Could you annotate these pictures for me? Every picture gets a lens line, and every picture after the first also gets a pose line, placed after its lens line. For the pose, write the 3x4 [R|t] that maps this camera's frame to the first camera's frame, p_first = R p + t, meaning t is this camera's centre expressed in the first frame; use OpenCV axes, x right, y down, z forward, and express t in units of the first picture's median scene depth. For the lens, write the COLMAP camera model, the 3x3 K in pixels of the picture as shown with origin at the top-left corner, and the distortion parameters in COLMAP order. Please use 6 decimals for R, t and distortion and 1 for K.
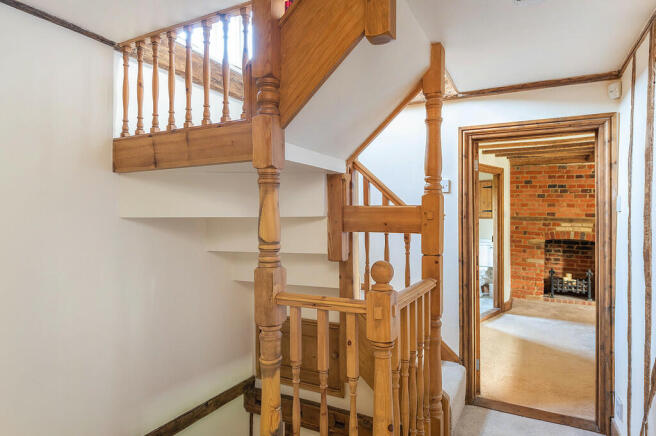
lens RADIAL K [[394.9, 0, 328.9], [0, 394.9, 219.5], [0, 0, 1]] dist [-0.003734, -0.000927]
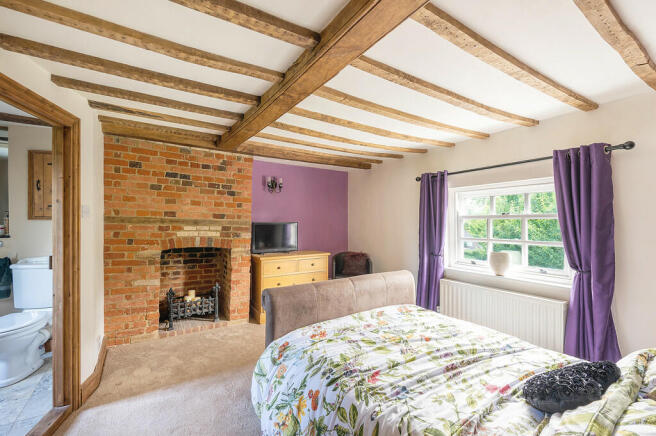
lens RADIAL K [[292.8, 0, 332.0], [0, 292.8, 220.8], [0, 0, 1]] dist [0.004573, -0.000279]
pose [[0.506698, 0.001512, 0.862122, 0.250635], [-0.001169, 0.999999, -0.001067, -0.000618], [-0.862123, -0.000467, 0.506699, 0.471638]]
